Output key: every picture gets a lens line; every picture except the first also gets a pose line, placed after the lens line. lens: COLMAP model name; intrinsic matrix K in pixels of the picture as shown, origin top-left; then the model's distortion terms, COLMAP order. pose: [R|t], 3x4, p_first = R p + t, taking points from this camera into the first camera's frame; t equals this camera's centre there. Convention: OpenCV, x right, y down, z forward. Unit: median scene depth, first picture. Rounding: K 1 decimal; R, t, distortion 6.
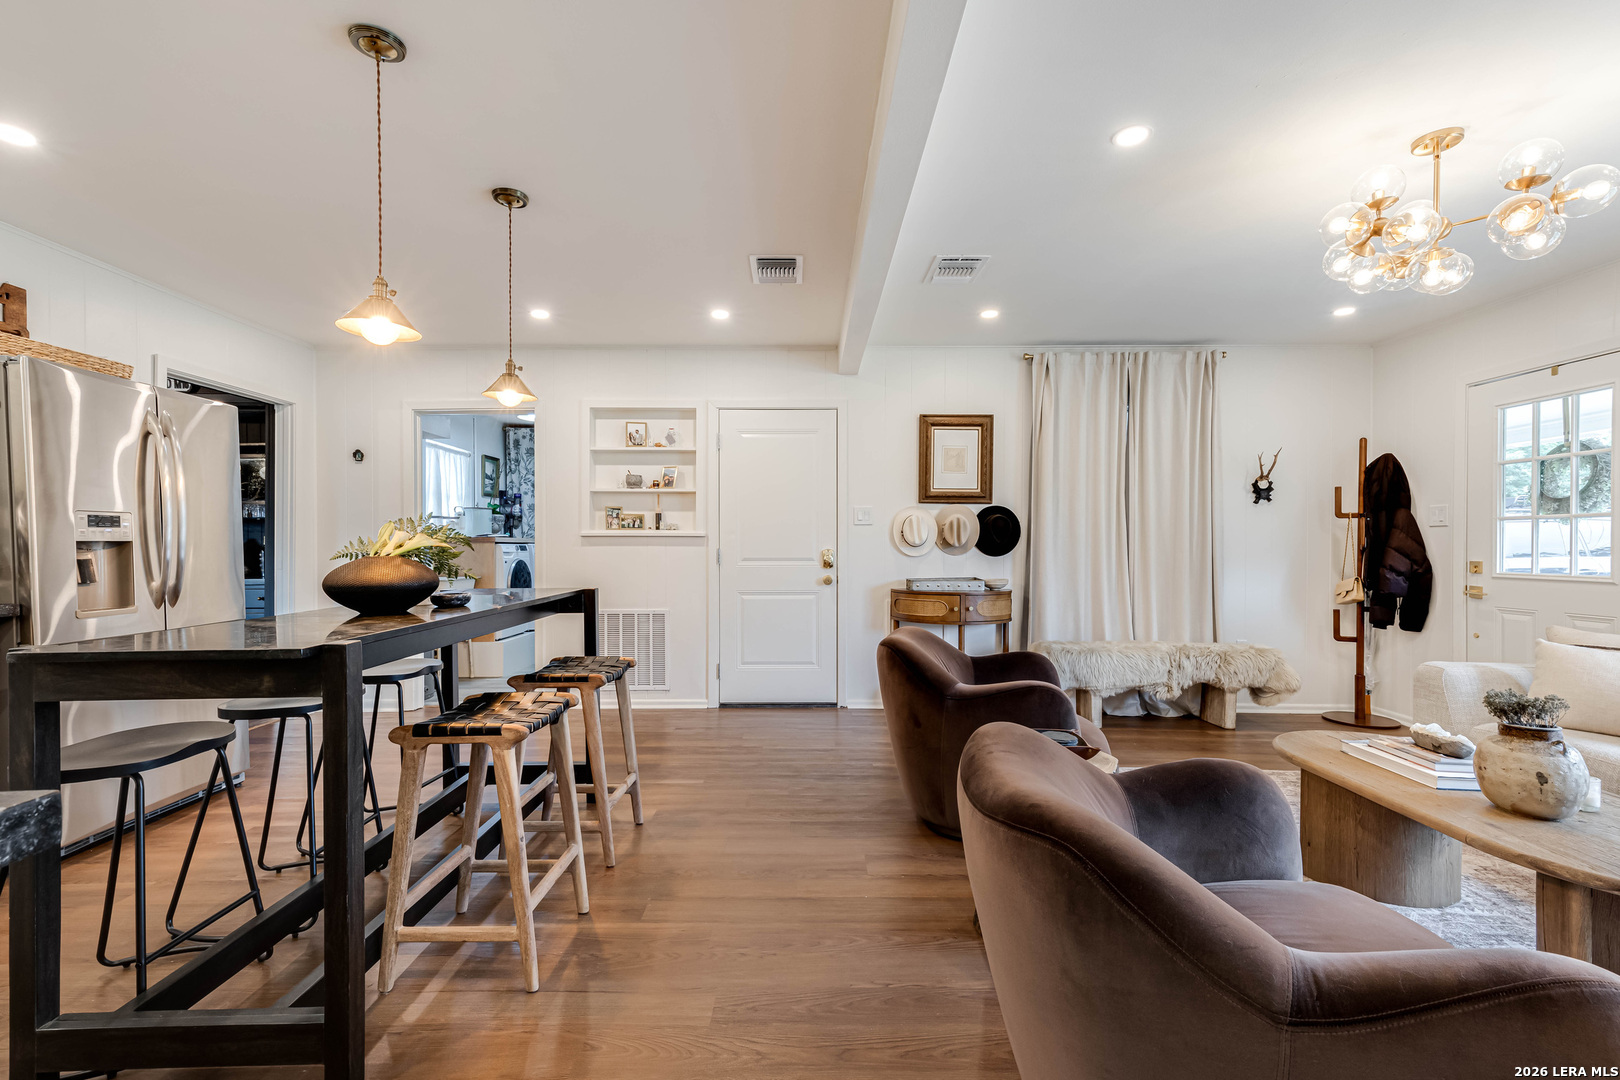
lens RADIAL K [[721.2, 0, 806.5], [0, 721.2, 548.6], [0, 0, 1]] dist [0.026814, -0.000944]
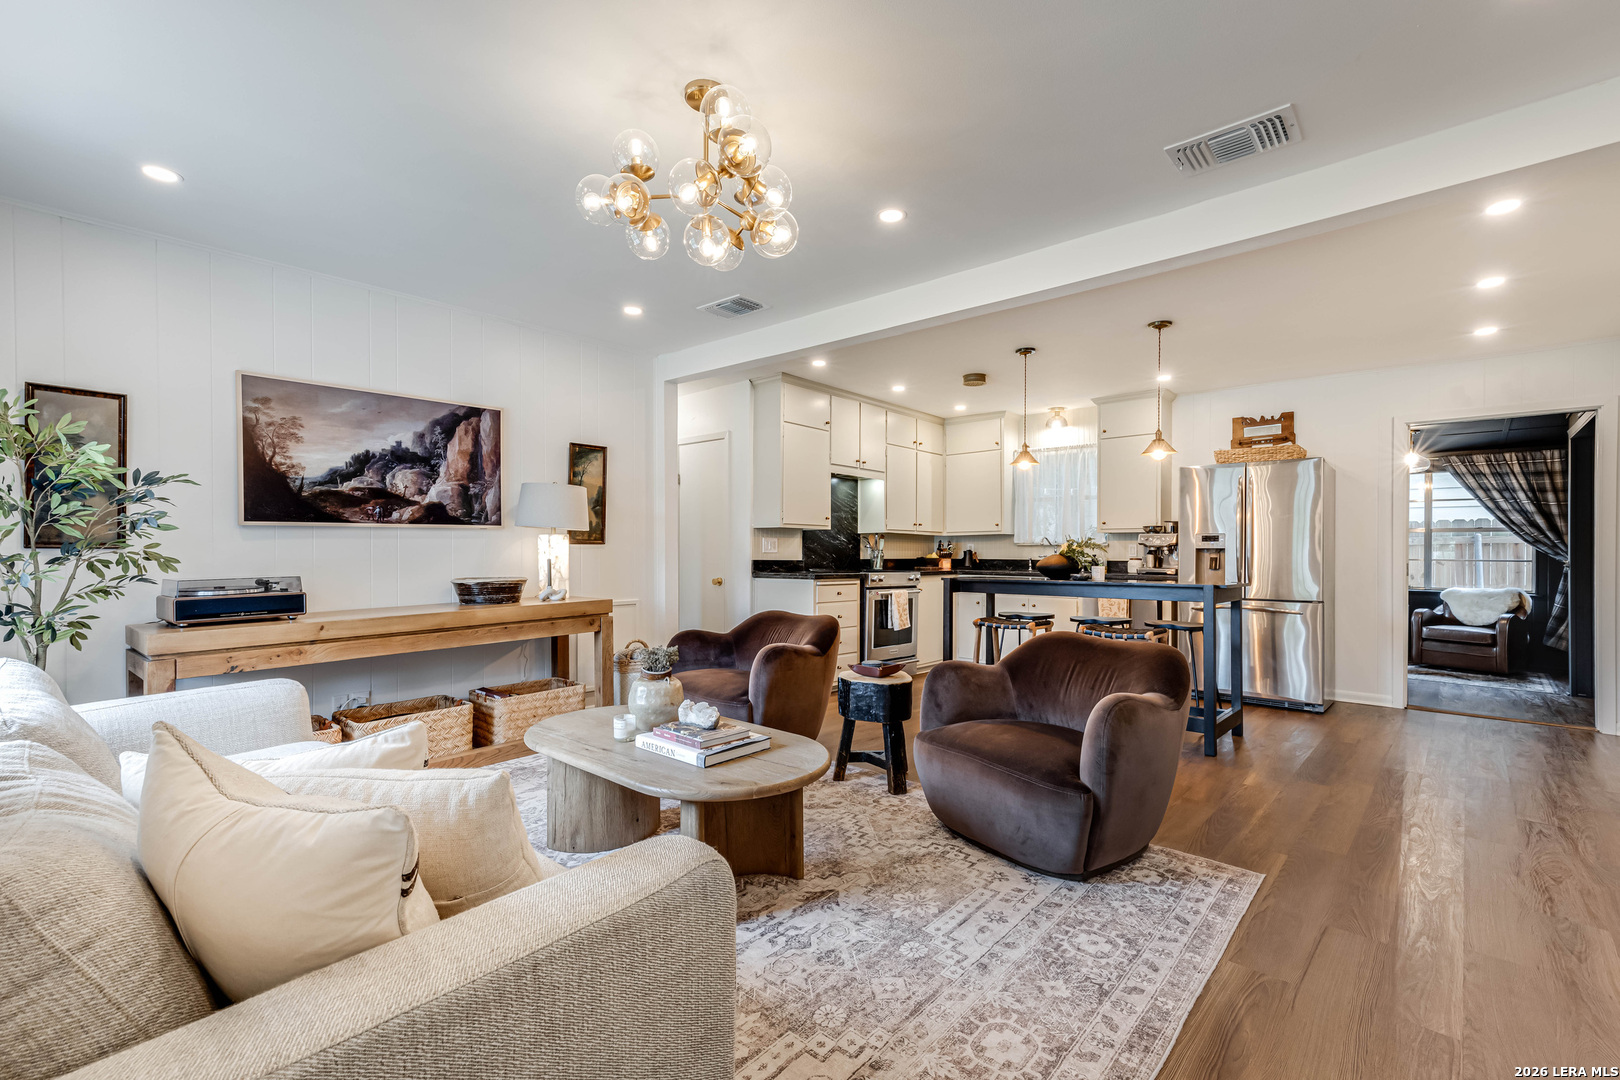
lens RADIAL K [[721.2, 0, 808.4], [0, 721.2, 547.6], [0, 0, 1]] dist [0.026814, -0.000944]
pose [[-0.661545, -0.004688, -0.749891, 0.783947], [-0.008722, 0.999961, 0.001443, -0.002548], [0.749855, 0.007495, -0.661560, 0.926865]]
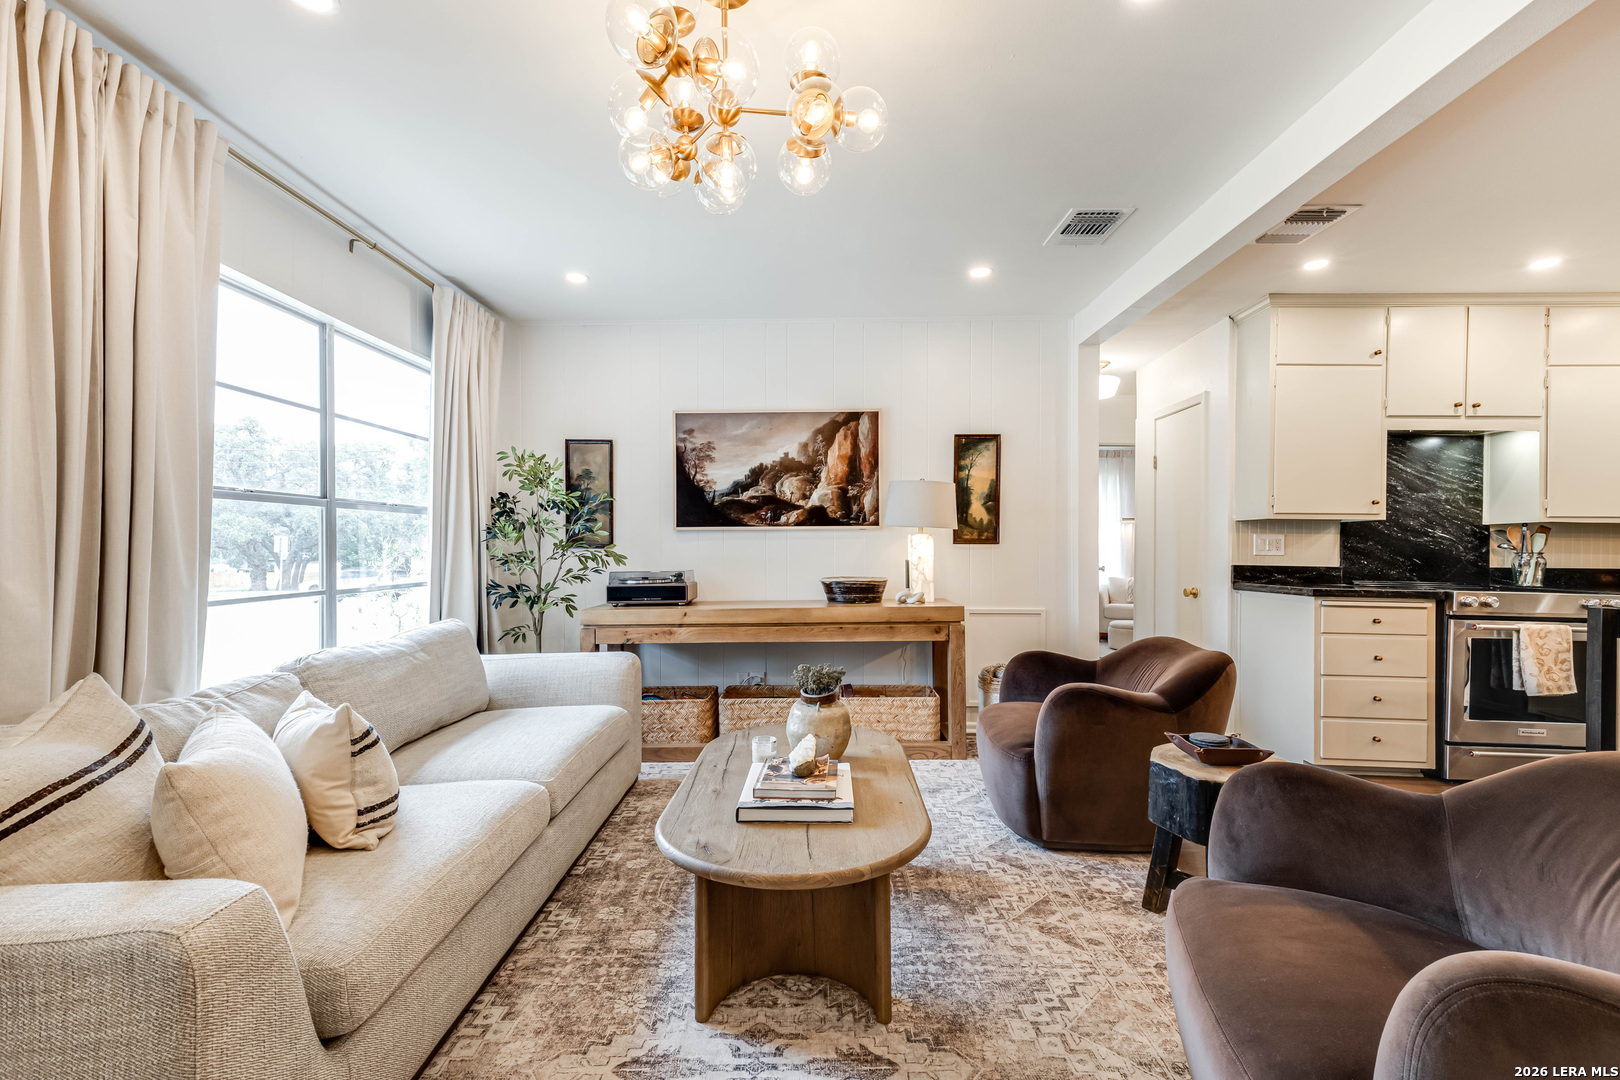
lens RADIAL K [[721.2, 0, 804.8], [0, 721.2, 548.7], [0, 0, 1]] dist [0.026814, -0.000944]
pose [[-0.999887, -0.005552, 0.013959, 0.414445], [-0.005415, 0.999938, 0.009766, -0.005372], [-0.014013, 0.009690, -0.999855, 0.944981]]
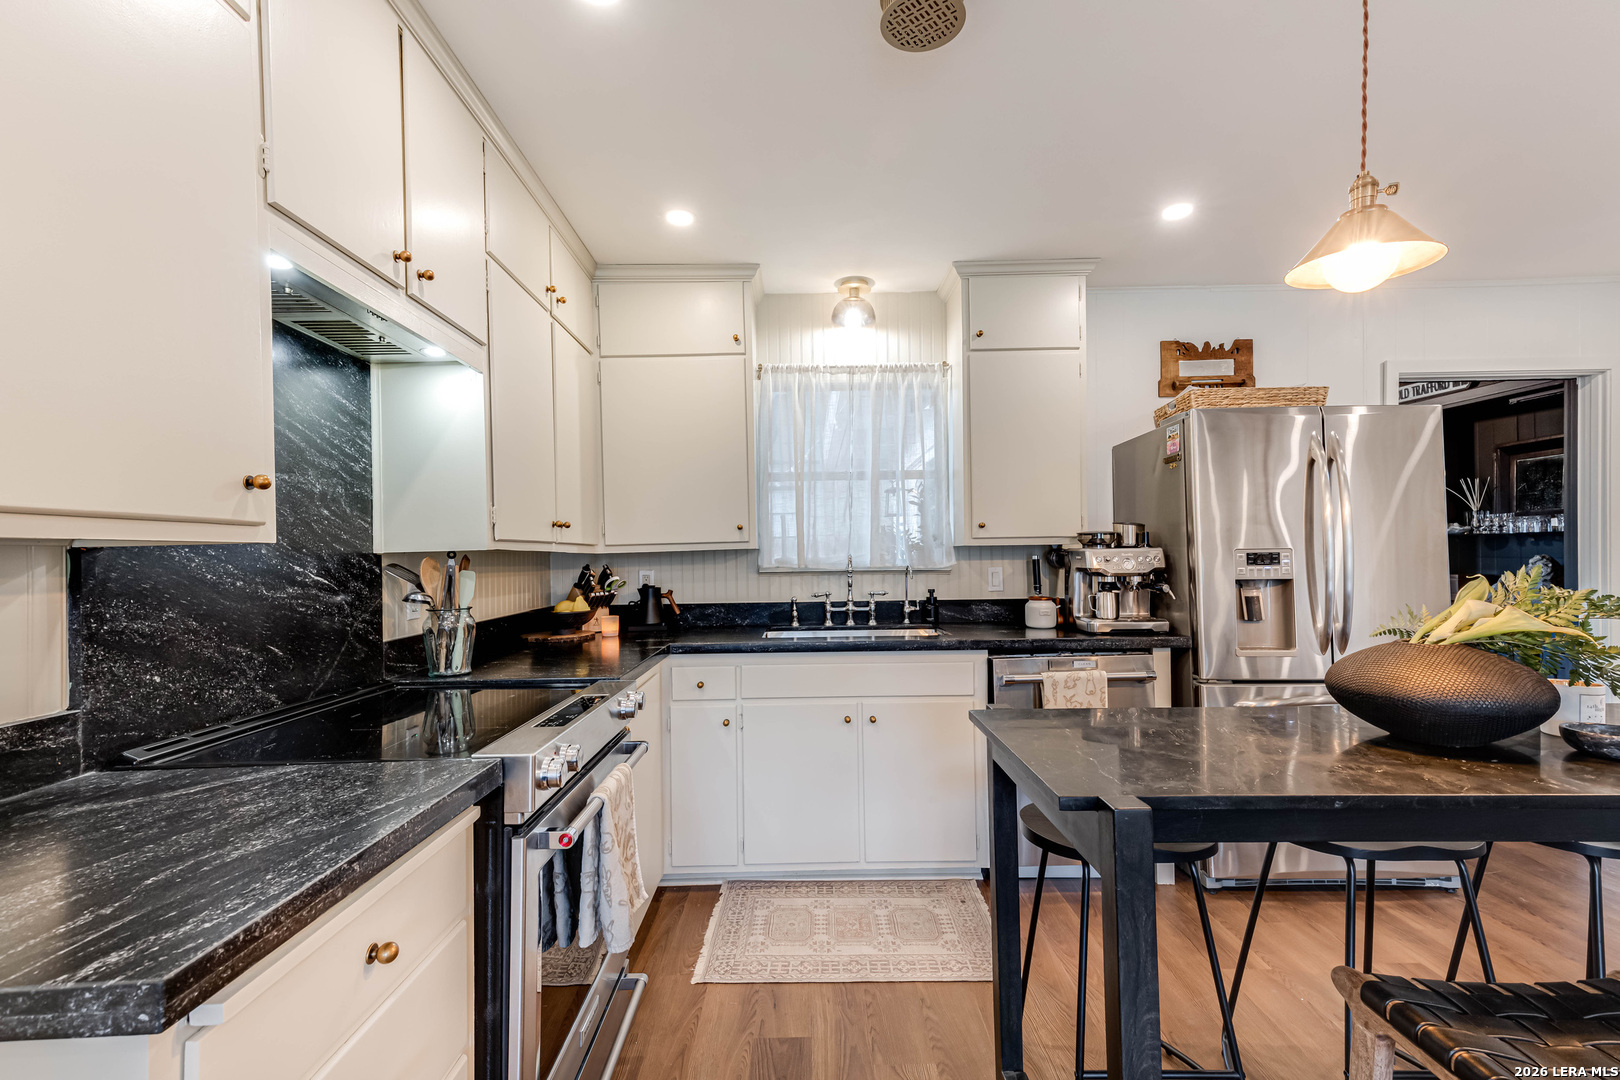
lens RADIAL K [[721.2, 0, 817.3], [0, 721.2, 547.2], [0, 0, 1]] dist [0.026814, -0.000944]
pose [[0.016288, -0.003322, -0.999862, 0.000544], [0.005517, 0.999980, -0.003233, -0.032633], [0.999852, -0.005463, 0.016306, 0.246600]]
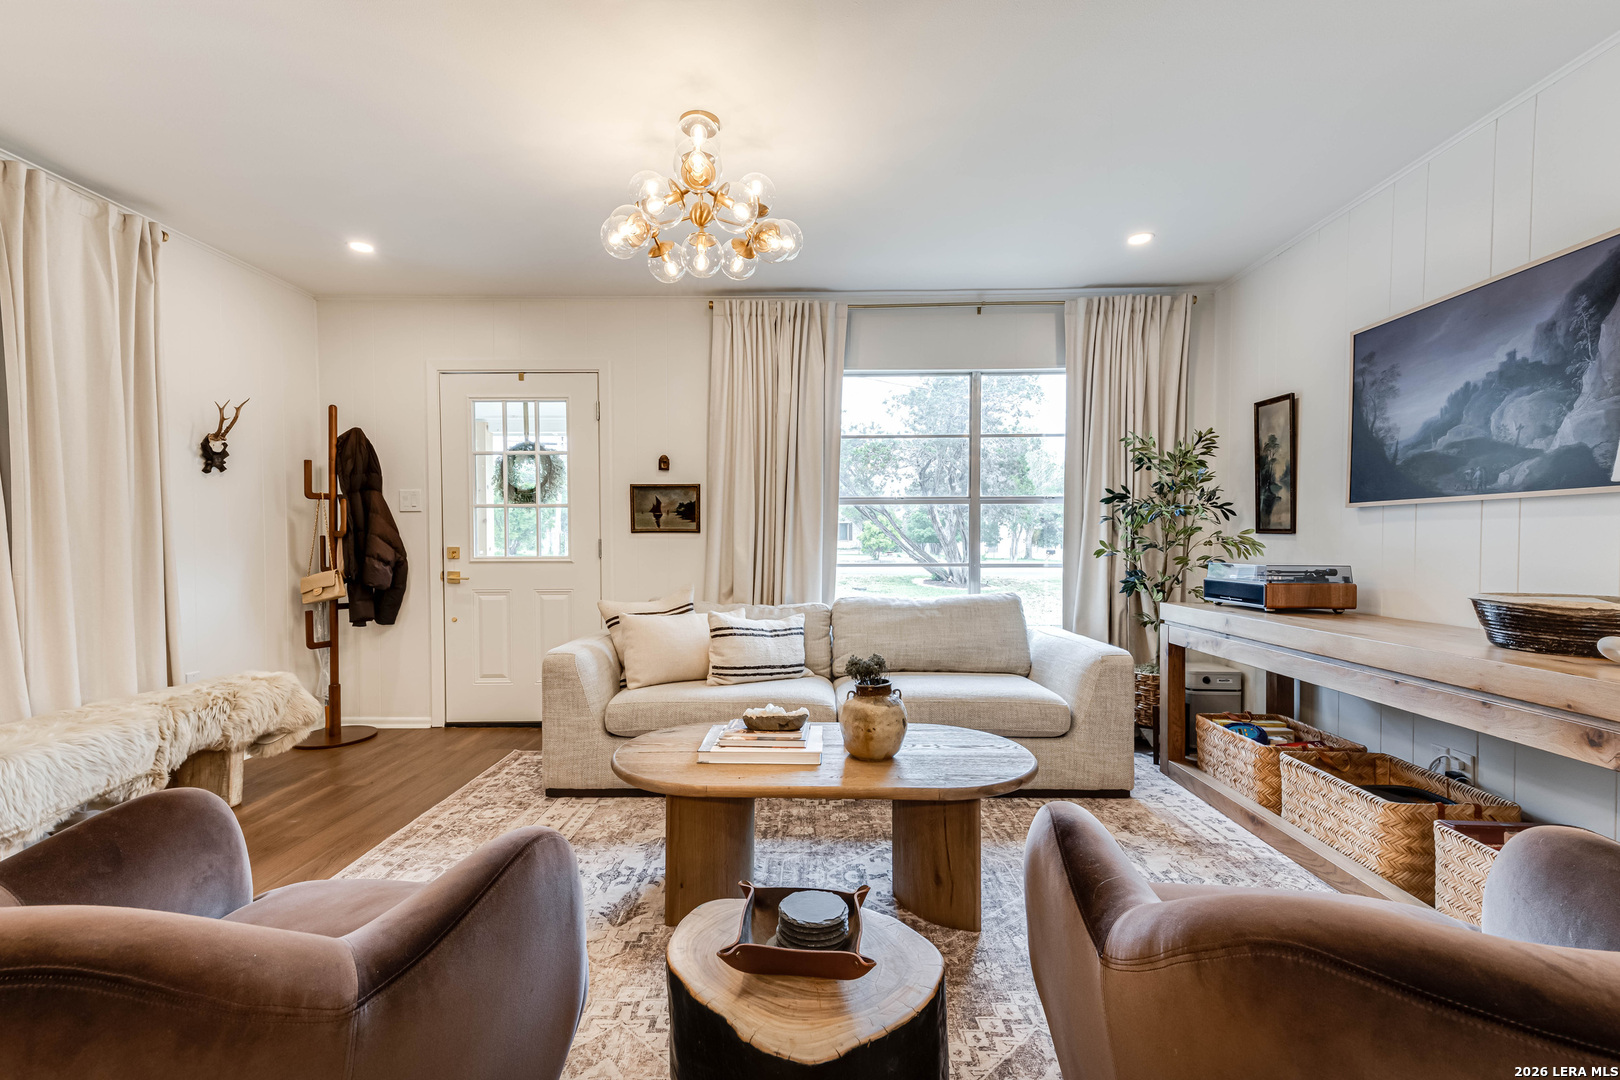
lens RADIAL K [[721.2, 0, 804.8], [0, 721.2, 546.1], [0, 0, 1]] dist [0.026814, -0.000944]
pose [[0.019900, -0.023353, 0.999529, -0.080548], [0.007741, 0.999701, 0.023203, -0.003779], [-0.999772, 0.007276, 0.020075, 0.464621]]
